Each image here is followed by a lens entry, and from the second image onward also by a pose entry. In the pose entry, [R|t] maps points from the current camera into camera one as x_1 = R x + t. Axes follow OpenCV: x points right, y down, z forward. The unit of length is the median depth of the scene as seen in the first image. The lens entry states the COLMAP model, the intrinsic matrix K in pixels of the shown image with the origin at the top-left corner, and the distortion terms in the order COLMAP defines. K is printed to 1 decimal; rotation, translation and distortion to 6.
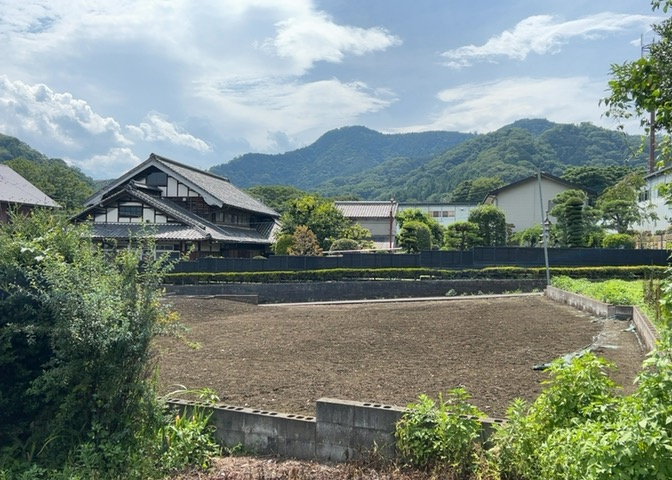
lens RADIAL K [[605.2, 0, 336.3], [0, 605.2, 256.8], [0, 0, 1]] dist [0.127489, -0.274938]
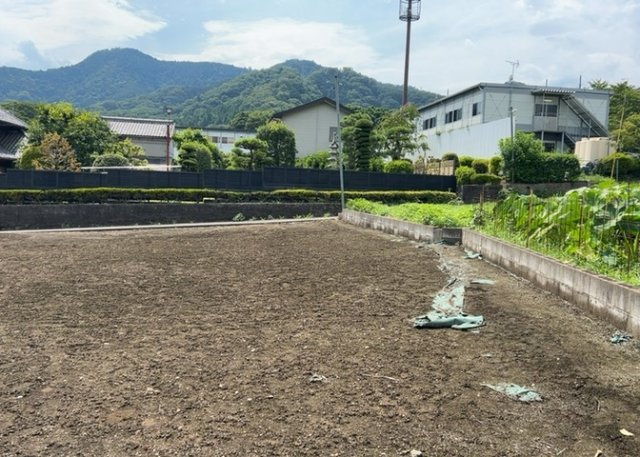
lens RADIAL K [[576.7, 0, 320.7], [0, 576.7, 235.5], [0, 0, 1]] dist [0.110280, -0.221165]
pose [[0.939750, -0.006124, 0.341808, 0.008718], [-0.022086, 0.996663, 0.078578, 0.011648], [-0.341149, -0.081393, 0.936479, 0.116126]]
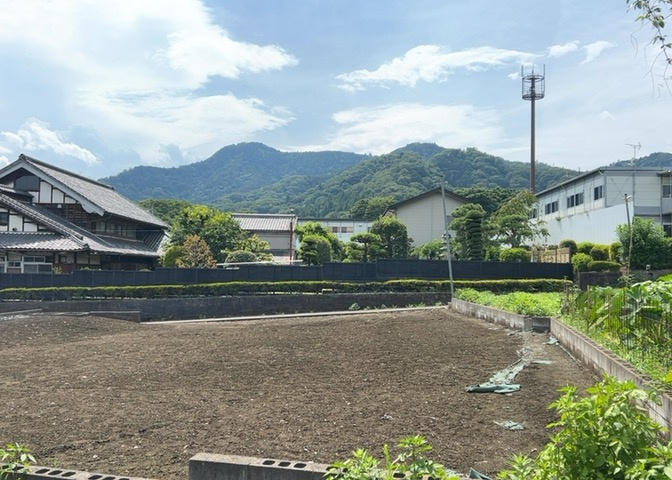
lens RADIAL K [[605.2, 0, 336.3], [0, 605.2, 256.8], [0, 0, 1]] dist [0.127489, -0.274938]
pose [[0.985833, 0.007190, 0.167577, 0.001431], [-0.002316, 0.999569, -0.029260, 0.006018], [-0.167715, 0.028457, 0.985425, 0.048465]]
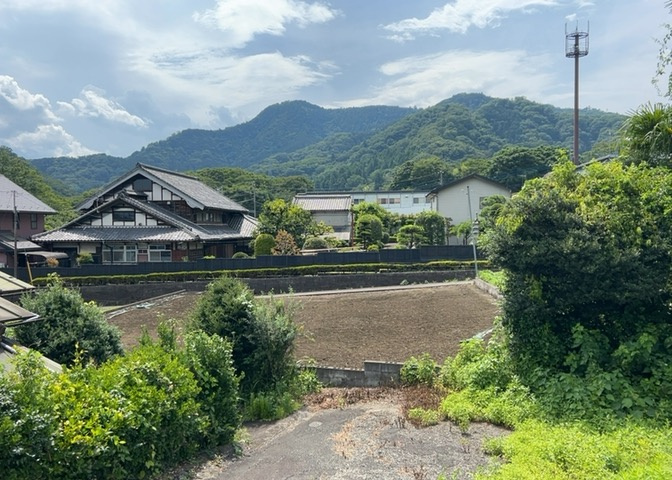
lens RADIAL K [[604.0, 0, 335.7], [0, 604.0, 266.4], [0, 0, 1]] dist [0.197199, -0.525970]
pose [[0.995472, -0.030866, 0.089909, -0.048969], [0.025623, 0.997935, 0.058895, -0.038076], [-0.091541, -0.056325, 0.994207, -0.182550]]
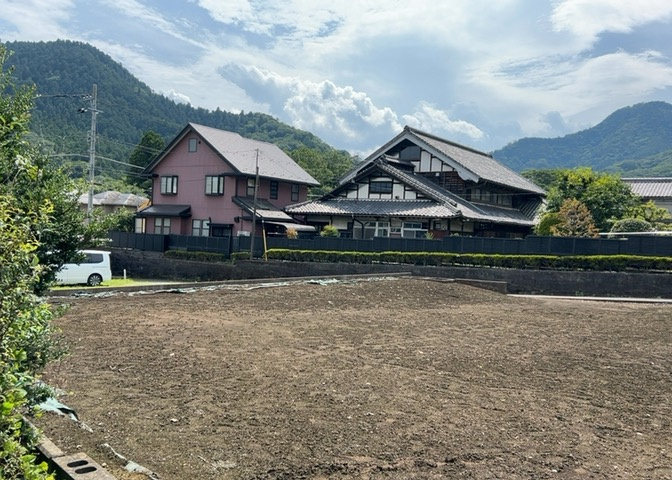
lens RADIAL K [[605.5, 0, 336.7], [0, 605.5, 247.4], [0, 0, 1]] dist [0.110280, -0.221165]
pose [[0.906173, 0.039760, -0.421034, 0.003439], [-0.038050, 0.999198, 0.012465, 0.010432], [0.421192, 0.004725, 0.906959, 0.115074]]
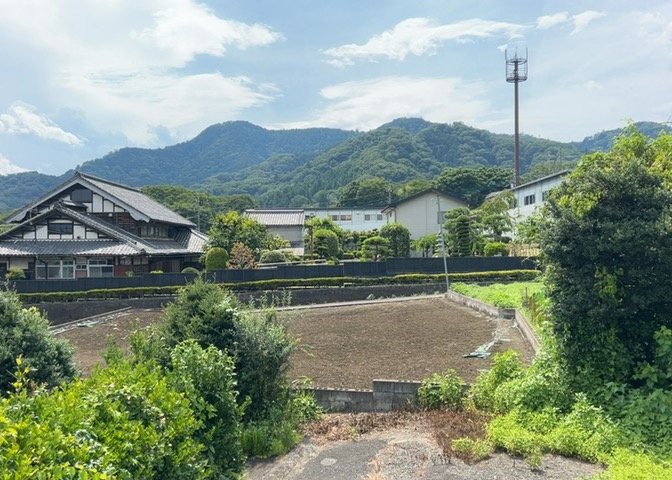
lens RADIAL K [[605.2, 0, 335.7], [0, 605.2, 269.5], [0, 0, 1]] dist [0.129256, -0.232932]
pose [[0.982326, -0.031693, 0.184478, -0.071072], [0.026273, 0.999150, 0.031753, -0.025539], [-0.185328, -0.026345, 0.982324, -0.122069]]
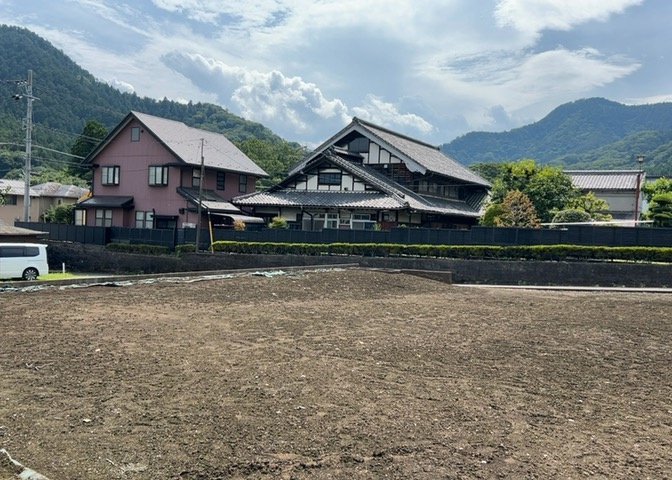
lens RADIAL K [[605.5, 0, 336.7], [0, 605.5, 247.4], [0, 0, 1]] dist [0.110280, -0.221165]
pose [[0.936756, 0.039552, -0.347742, 0.005477], [-0.034085, 0.999181, 0.021826, 0.011635], [0.348320, -0.008593, 0.937336, 0.122654]]
